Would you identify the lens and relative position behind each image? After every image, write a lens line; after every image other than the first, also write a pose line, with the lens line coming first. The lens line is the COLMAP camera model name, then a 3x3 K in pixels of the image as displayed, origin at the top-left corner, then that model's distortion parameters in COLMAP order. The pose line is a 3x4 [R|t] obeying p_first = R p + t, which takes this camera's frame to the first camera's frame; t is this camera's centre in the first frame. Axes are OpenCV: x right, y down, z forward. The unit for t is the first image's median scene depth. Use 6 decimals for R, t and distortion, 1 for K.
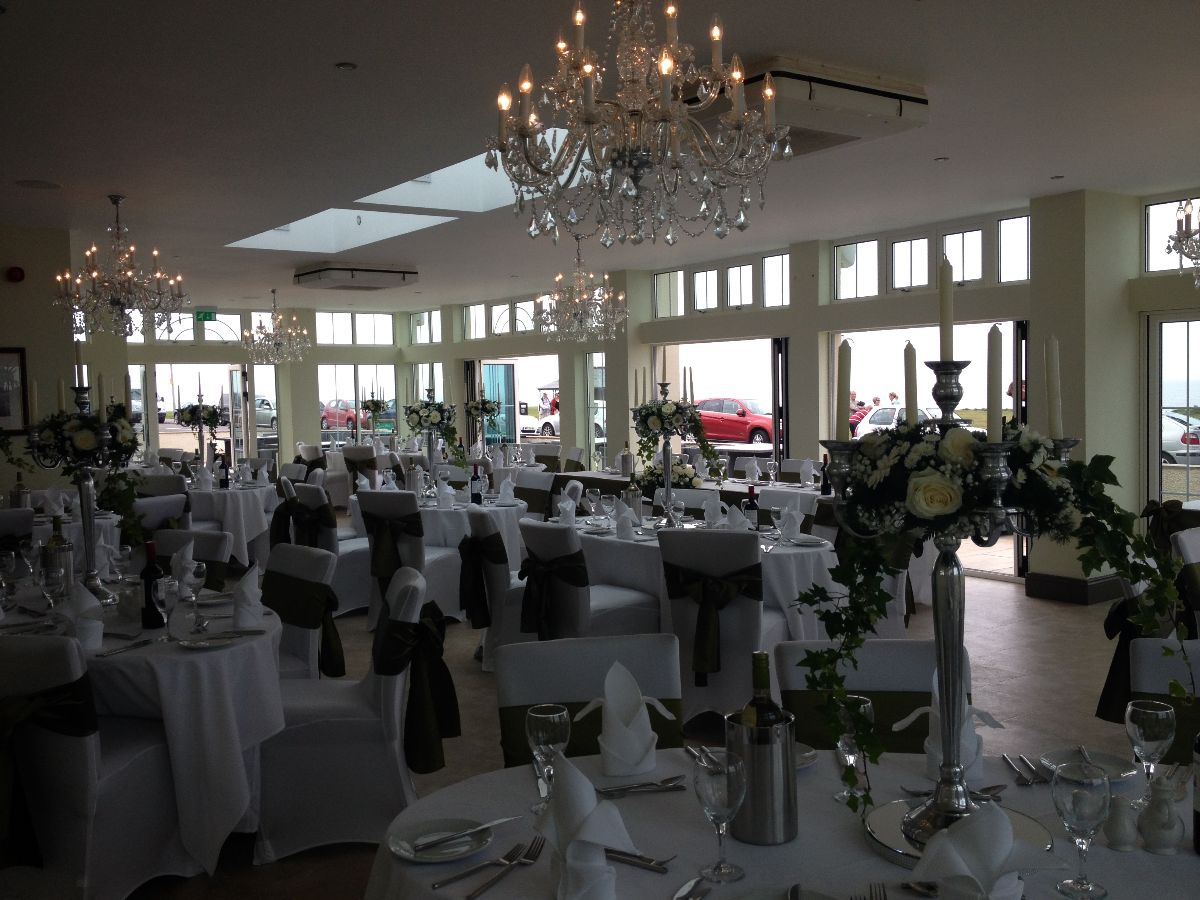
lens RADIAL K [[1093.2, 0, 597.4], [0, 1093.2, 398.7], [0, 0, 1]] dist [0.034792, -0.106369]
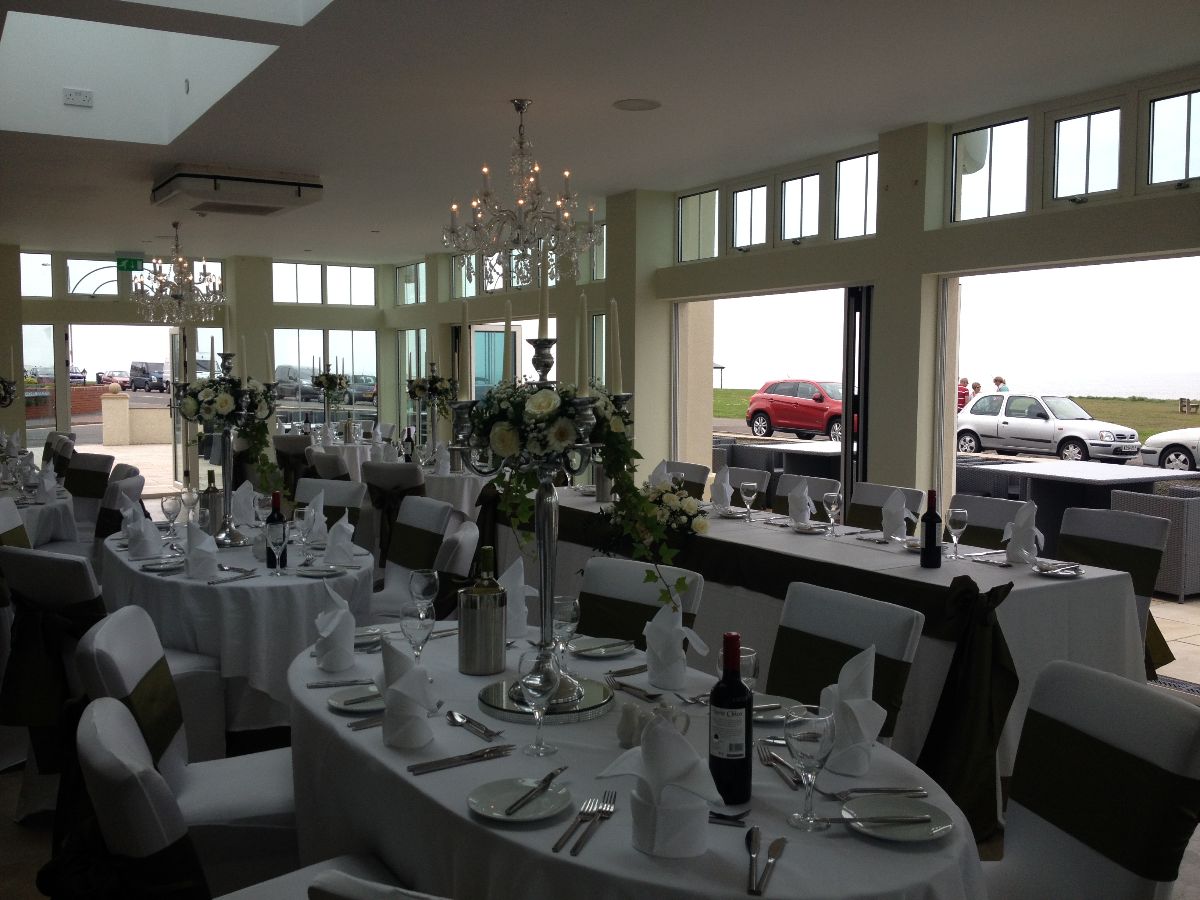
lens RADIAL K [[1101.2, 0, 603.5], [0, 1101.2, 436.2], [0, 0, 1]] dist [0.111468, -0.227704]
pose [[0.997460, 0.020805, -0.068128, 0.078607], [-0.017191, 0.998436, 0.053203, -0.000214], [0.069129, -0.051896, 0.996257, 0.418246]]
